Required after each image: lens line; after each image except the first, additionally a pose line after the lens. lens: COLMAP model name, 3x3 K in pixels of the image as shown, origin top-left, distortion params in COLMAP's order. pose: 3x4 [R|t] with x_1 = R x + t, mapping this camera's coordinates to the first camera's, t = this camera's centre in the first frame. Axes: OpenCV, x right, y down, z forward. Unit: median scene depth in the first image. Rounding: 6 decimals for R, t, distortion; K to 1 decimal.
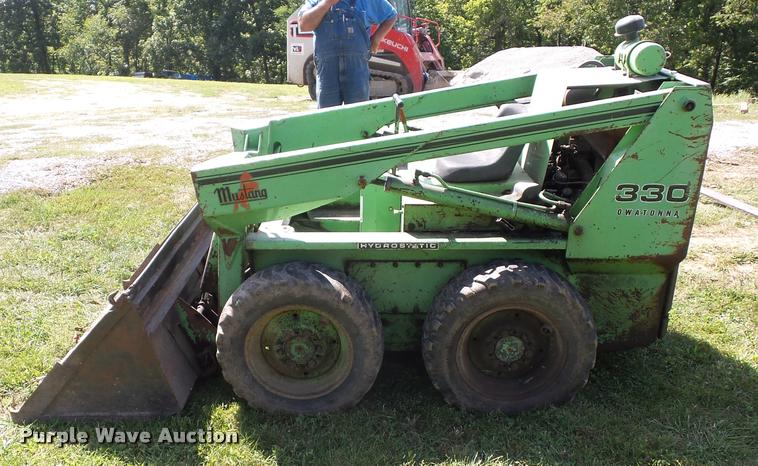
lens RADIAL K [[721.6, 0, 359.7], [0, 721.6, 253.3], [0, 0, 1]] dist [0.019251, 0.003208]
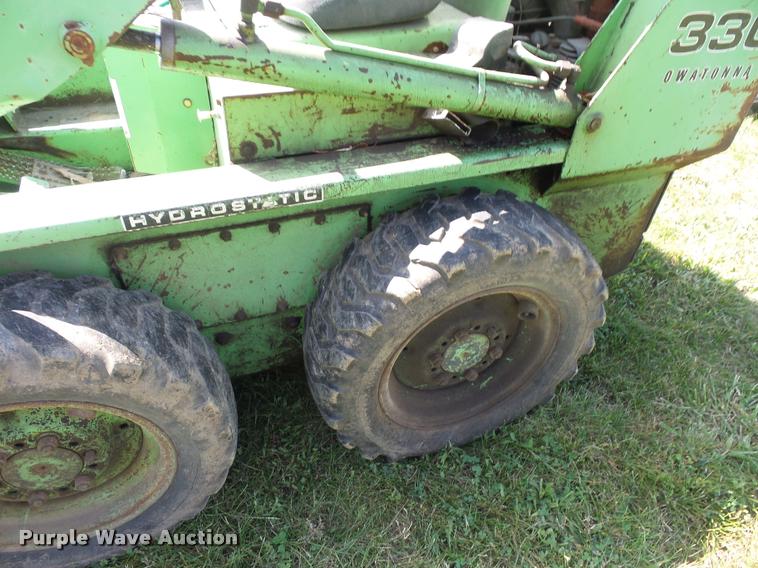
lens RADIAL K [[535.8, 0, 384.4], [0, 535.8, 287.8], [0, 0, 1]] dist [0.004870, -0.004322]
pose [[0.925165, -0.207960, 0.317526, 0.029079], [0.091080, 0.933742, 0.346165, -0.065199], [-0.368476, -0.291340, 0.882806, 0.683932]]
